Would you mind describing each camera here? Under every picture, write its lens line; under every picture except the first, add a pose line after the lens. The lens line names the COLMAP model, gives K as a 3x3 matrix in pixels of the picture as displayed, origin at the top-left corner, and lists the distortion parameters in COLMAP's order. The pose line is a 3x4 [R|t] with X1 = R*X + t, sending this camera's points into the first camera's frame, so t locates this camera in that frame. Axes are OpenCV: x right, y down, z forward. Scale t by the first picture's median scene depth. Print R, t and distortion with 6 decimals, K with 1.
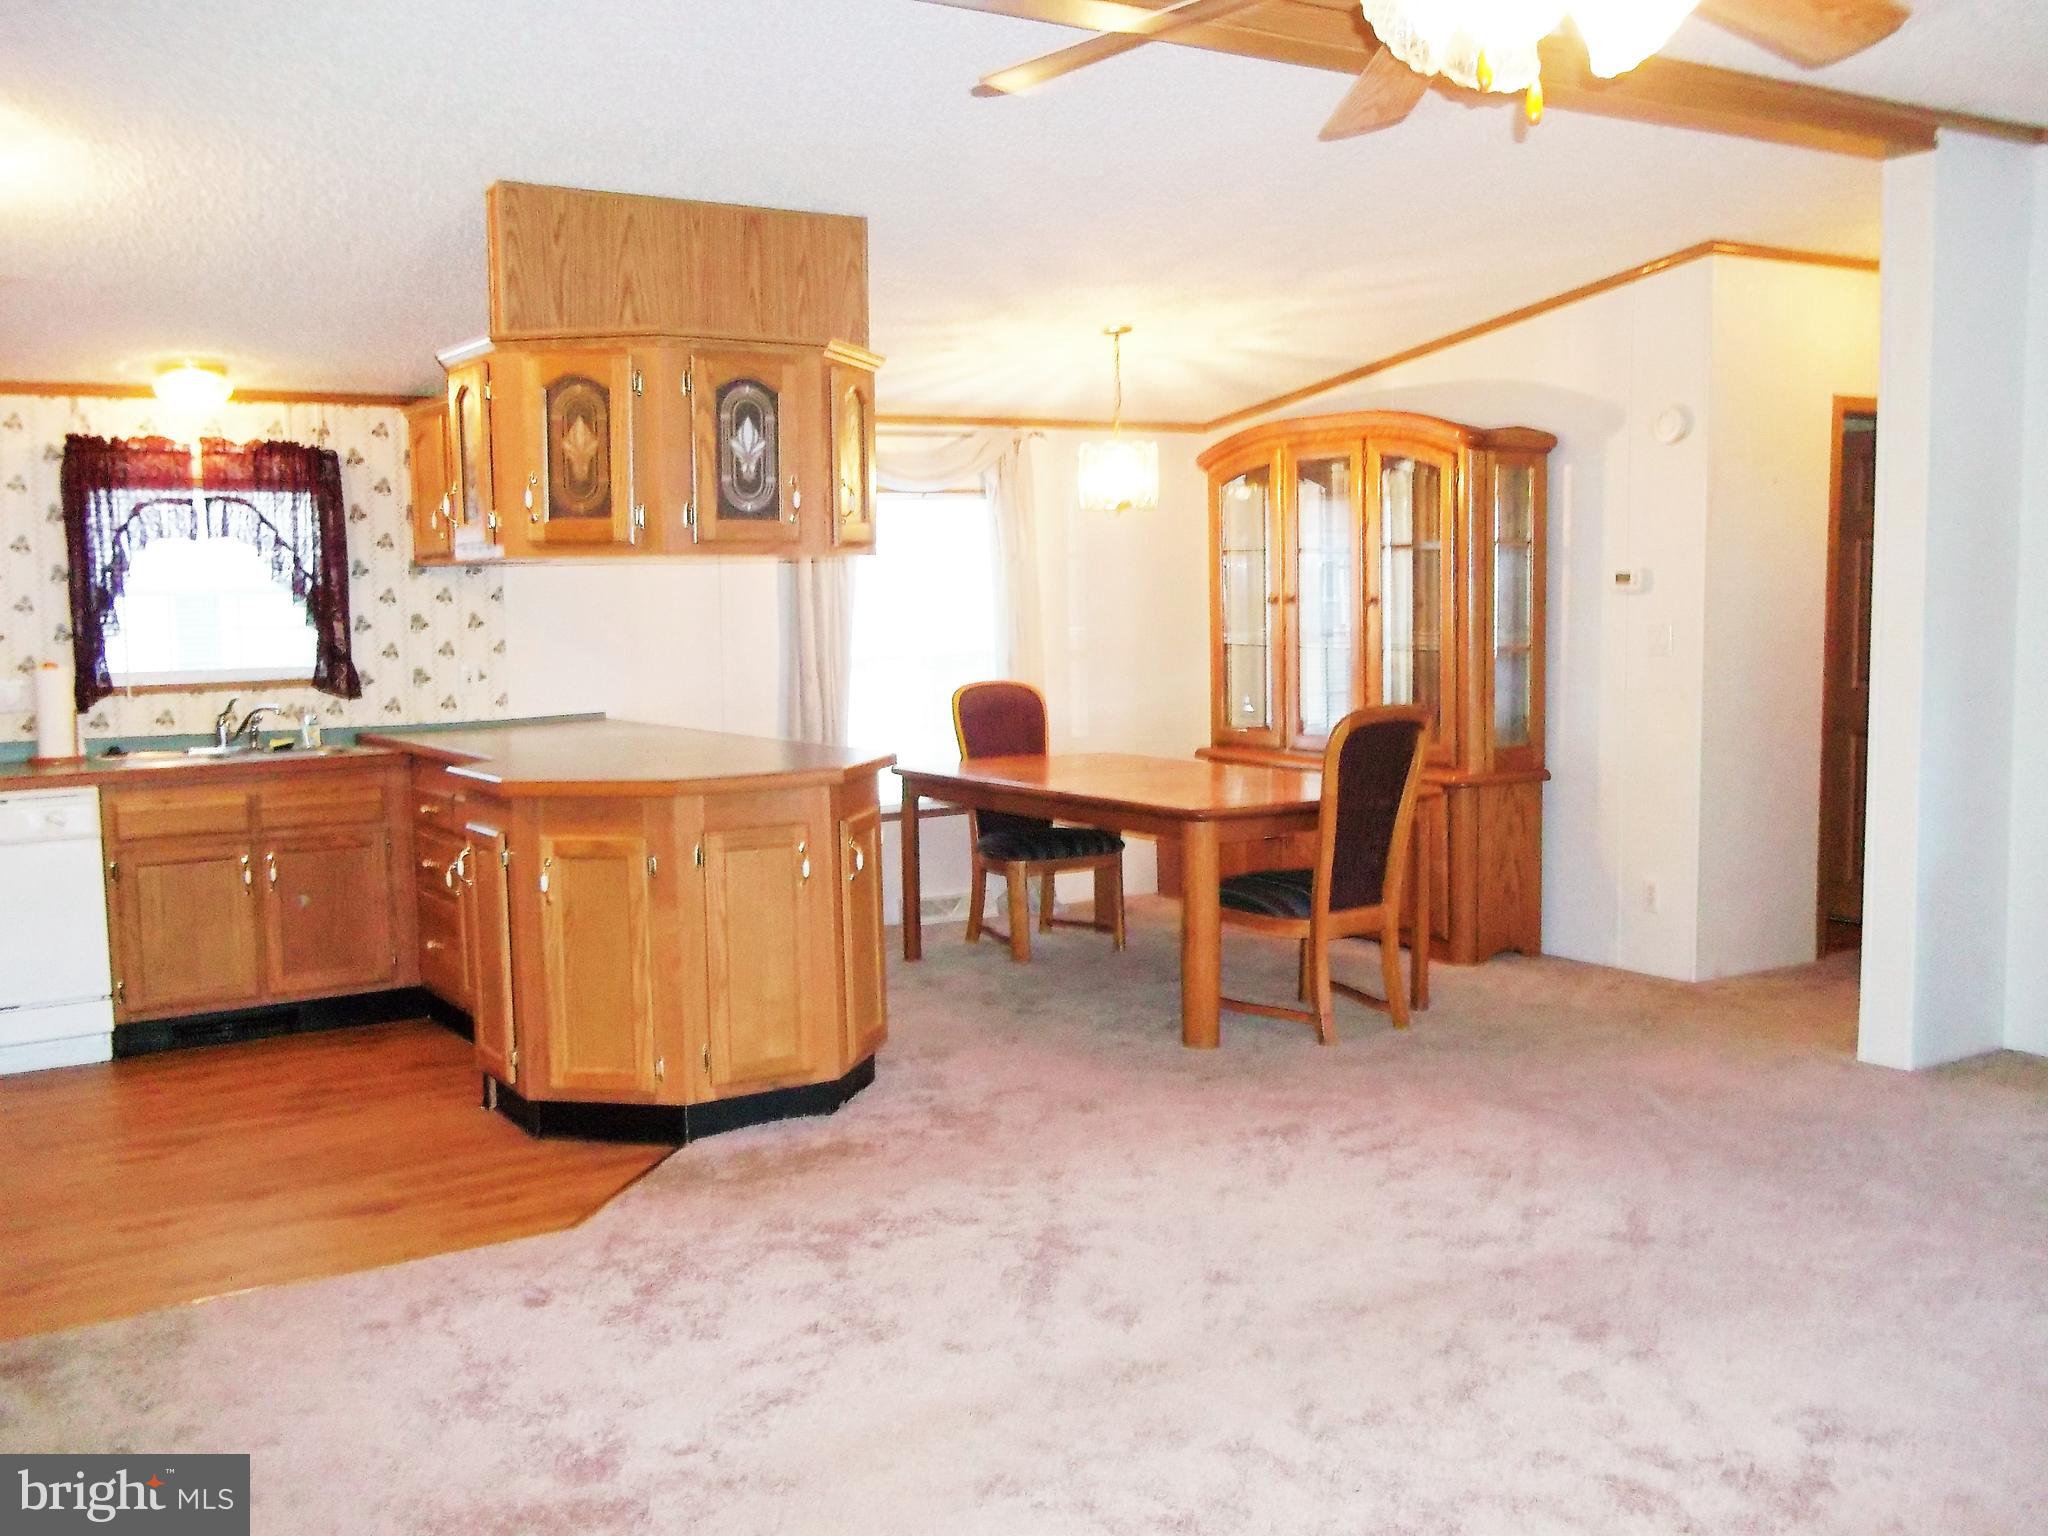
lens RADIAL K [[1953.2, 0, 1035.3], [0, 1953.2, 773.4], [0, 0, 1]] dist [-0.006700, -0.003322]
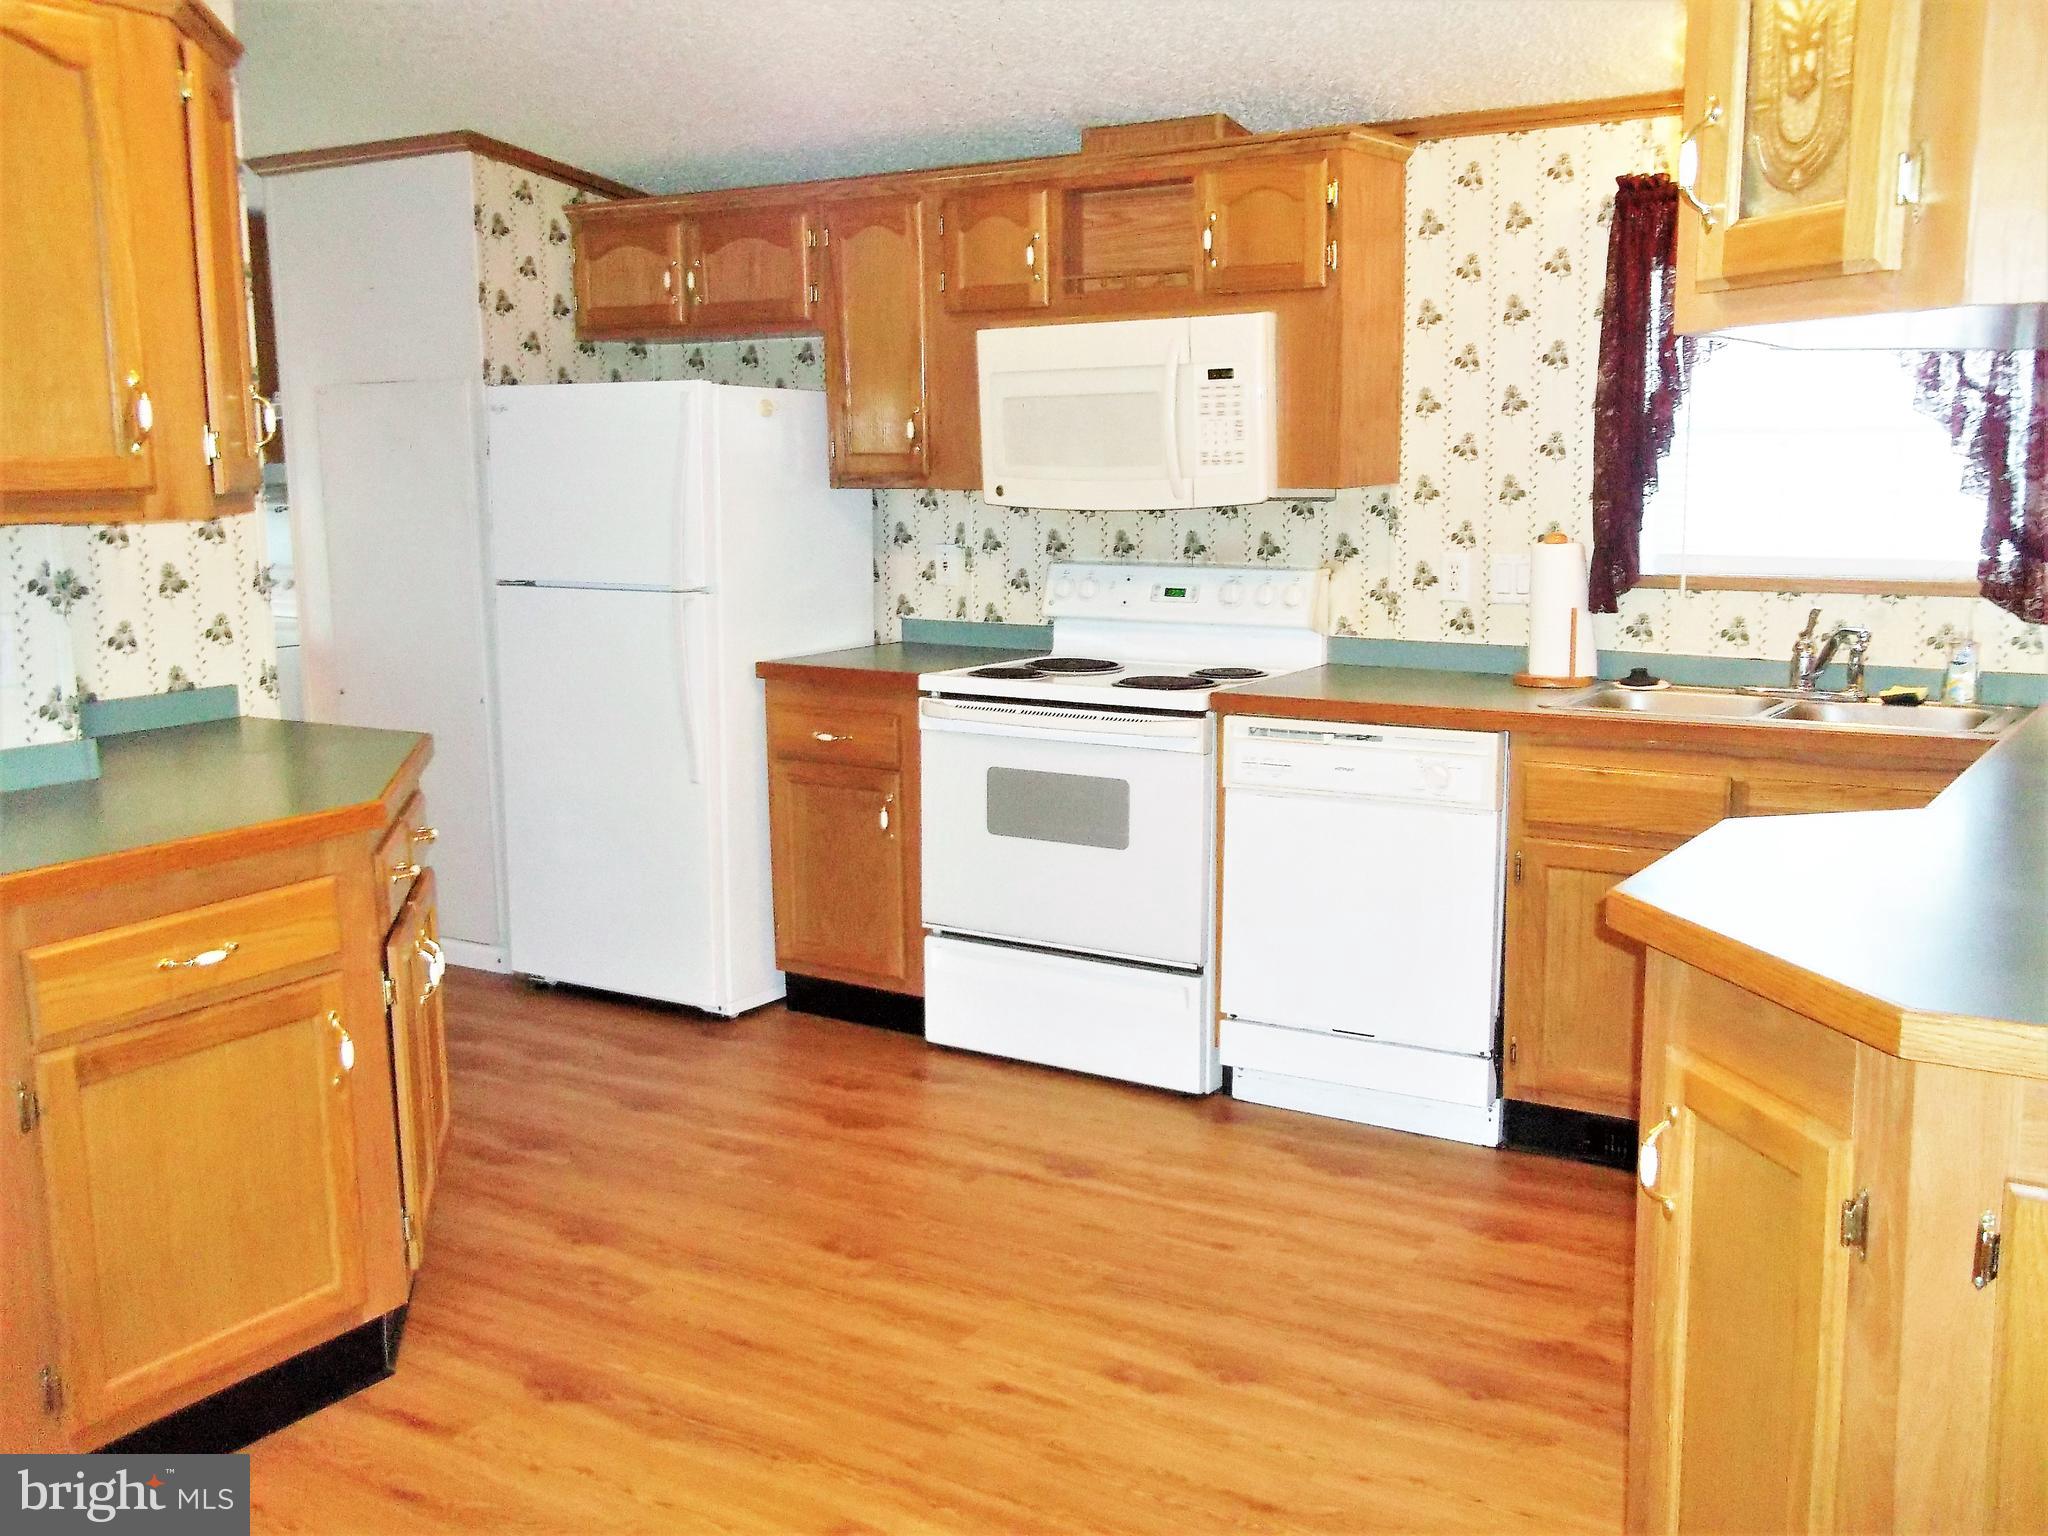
lens RADIAL K [[1953.2, 0, 1035.3], [0, 1953.2, 773.4], [0, 0, 1]] dist [-0.006700, -0.003322]
pose [[0.412016, 0.158508, -0.897284, 0.029732], [-0.086133, 0.987118, 0.134827, -0.051756], [0.907097, 0.021734, 0.420361, 0.577070]]
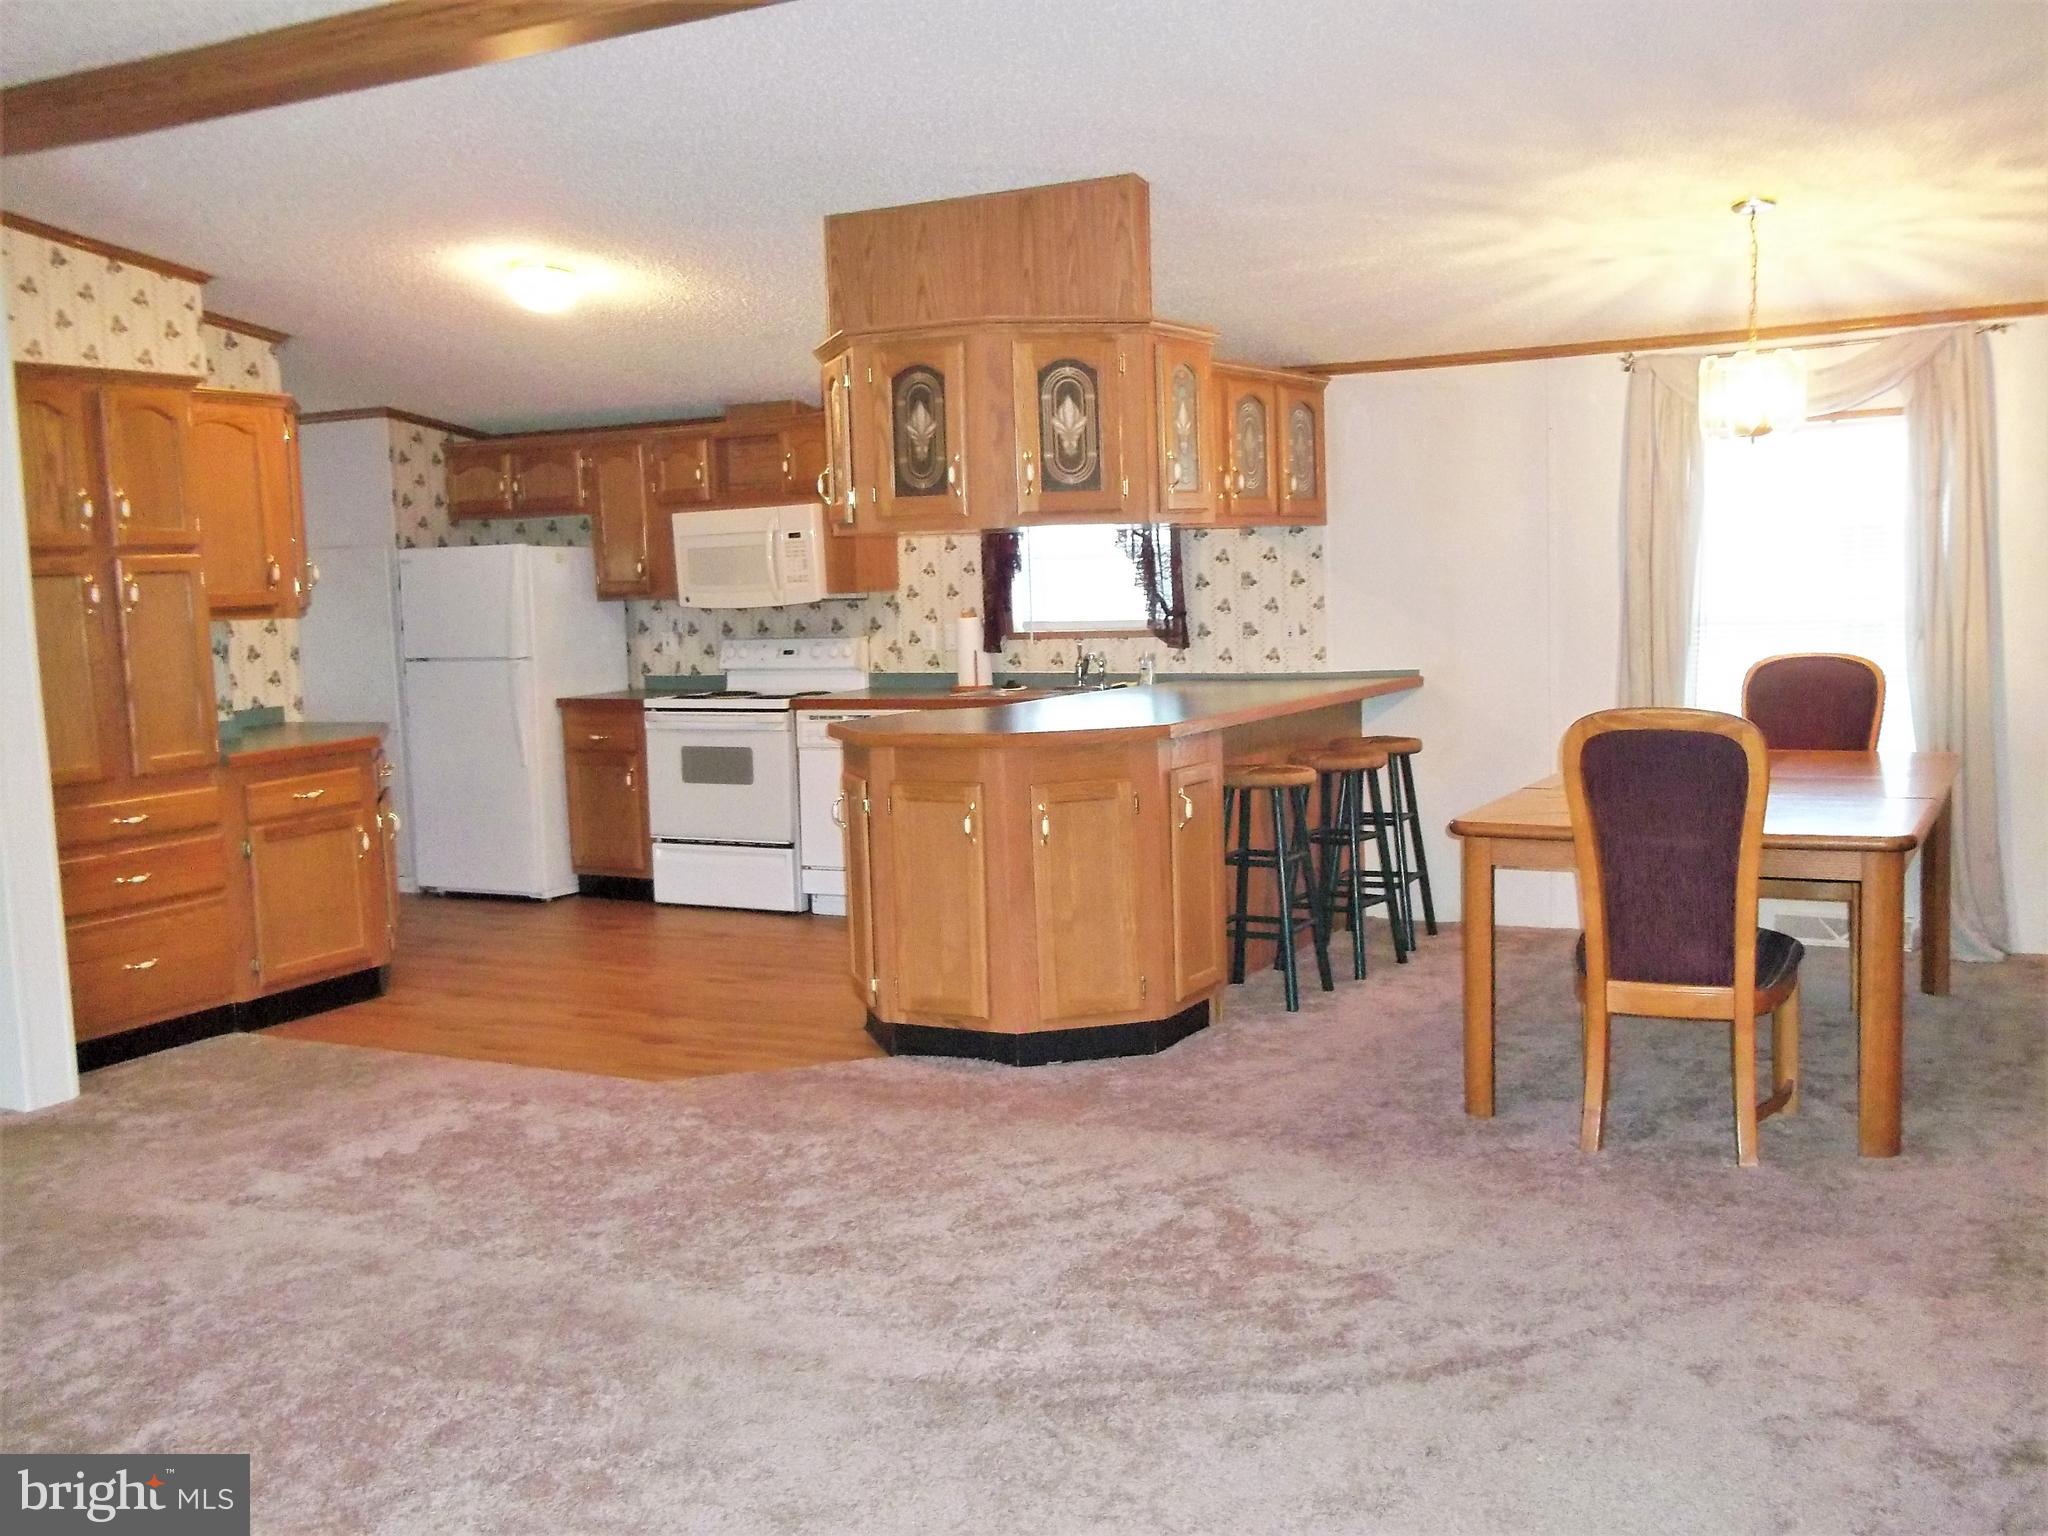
lens RADIAL K [[1953.2, 0, 1035.3], [0, 1953.2, 773.4], [0, 0, 1]] dist [-0.006700, -0.003322]
pose [[0.479458, 0.089652, -0.872973, 0.668083], [-0.057990, 0.995830, 0.070420, -0.045656], [0.875647, 0.016860, 0.482658, 0.428938]]
